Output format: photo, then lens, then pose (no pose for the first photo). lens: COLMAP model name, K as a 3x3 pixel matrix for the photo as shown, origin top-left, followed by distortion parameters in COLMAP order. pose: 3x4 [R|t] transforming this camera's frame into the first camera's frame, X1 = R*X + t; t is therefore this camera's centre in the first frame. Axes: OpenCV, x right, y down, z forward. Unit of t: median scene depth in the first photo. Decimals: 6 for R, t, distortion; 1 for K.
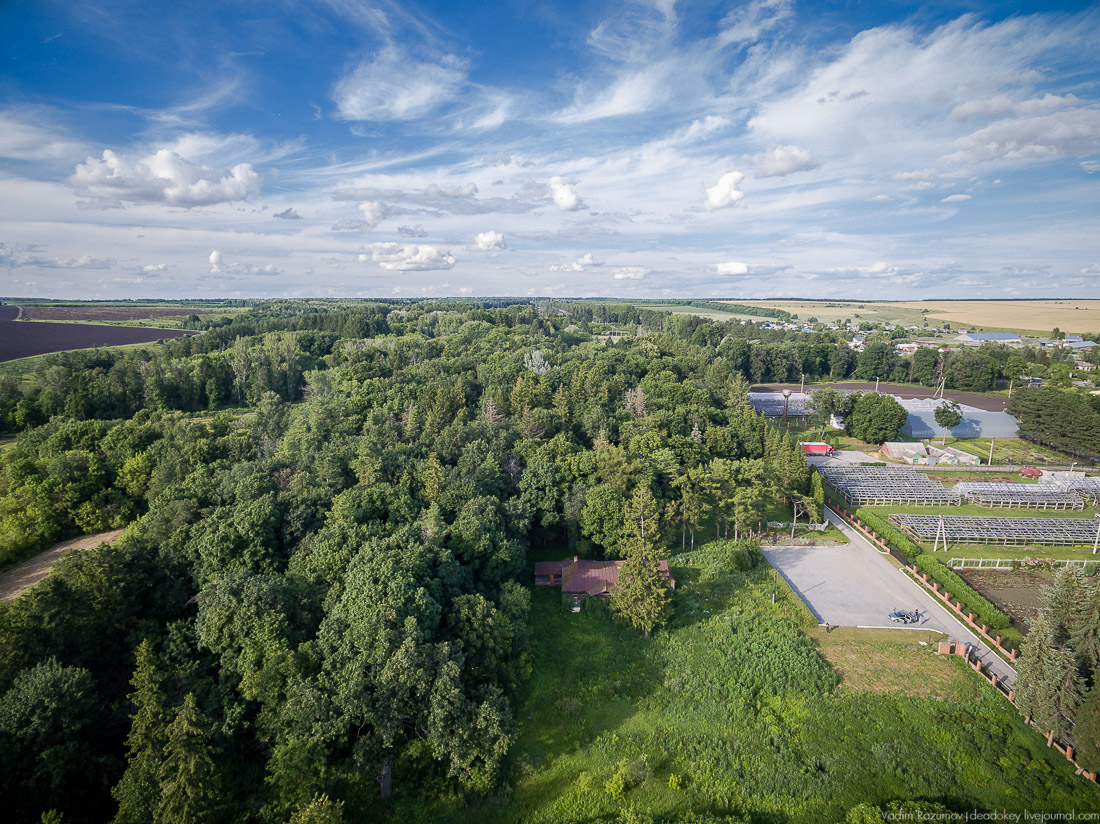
lens RADIAL K [[634.4, 0, 553.1], [0, 634.4, 412.7], [0, 0, 1]] dist [-0.000108, 0.000068]
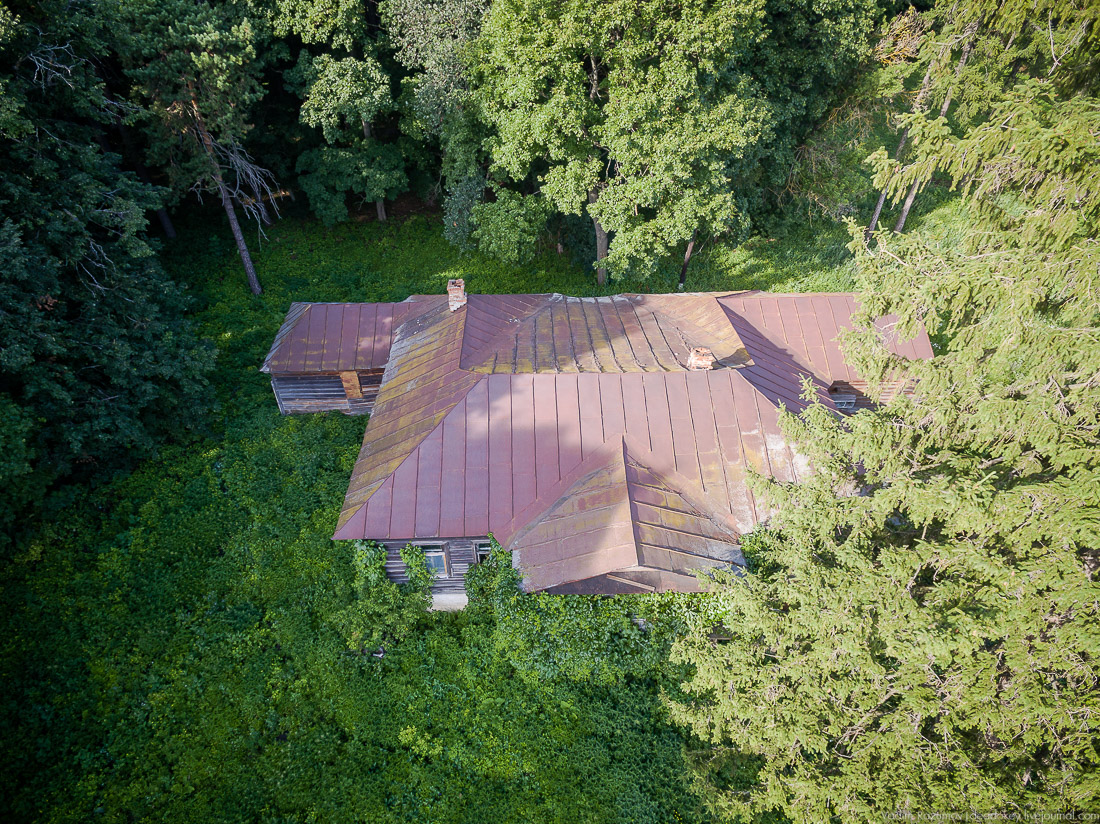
lens RADIAL K [[634.4, 0, 552.7], [0, 634.4, 412.4], [0, 0, 1]] dist [-0.000108, 0.000068]
pose [[0.998982, -0.027180, 0.036004, 0.055574], [0.006078, 0.871936, 0.489583, 0.163672], [-0.044700, -0.488866, 0.871213, 0.796388]]
